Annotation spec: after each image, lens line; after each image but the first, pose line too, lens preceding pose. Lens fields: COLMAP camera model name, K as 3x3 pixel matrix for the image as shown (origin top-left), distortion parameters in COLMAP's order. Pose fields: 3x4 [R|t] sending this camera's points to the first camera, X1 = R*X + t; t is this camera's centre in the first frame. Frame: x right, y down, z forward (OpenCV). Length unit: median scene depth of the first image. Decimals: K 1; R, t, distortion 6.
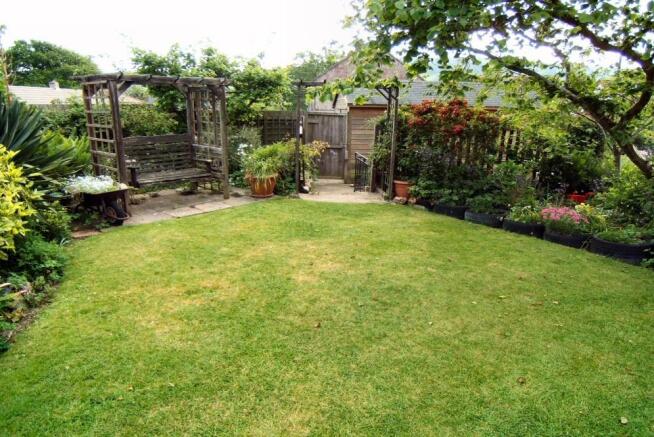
lens RADIAL K [[418.9, 0, 338.9], [0, 418.9, 245.0], [0, 0, 1]] dist [-0.049769, 0.001299]
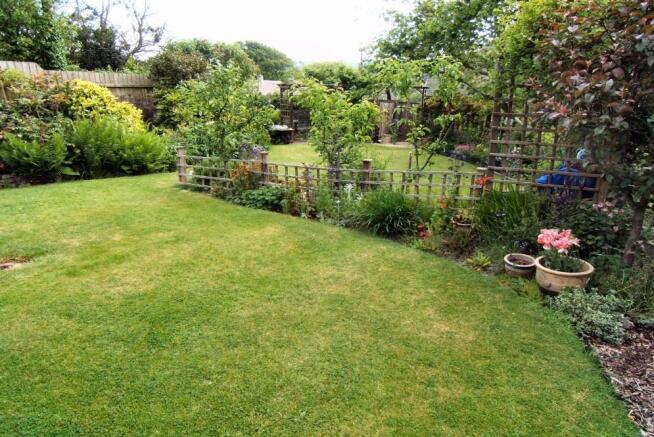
lens RADIAL K [[418.9, 0, 338.9], [0, 418.9, 245.0], [0, 0, 1]] dist [-0.049769, 0.001299]
pose [[0.922526, 0.131776, -0.362740, 0.716444], [-0.123079, 0.991279, 0.047094, 0.377710], [0.365782, 0.001200, 0.930700, -1.180770]]
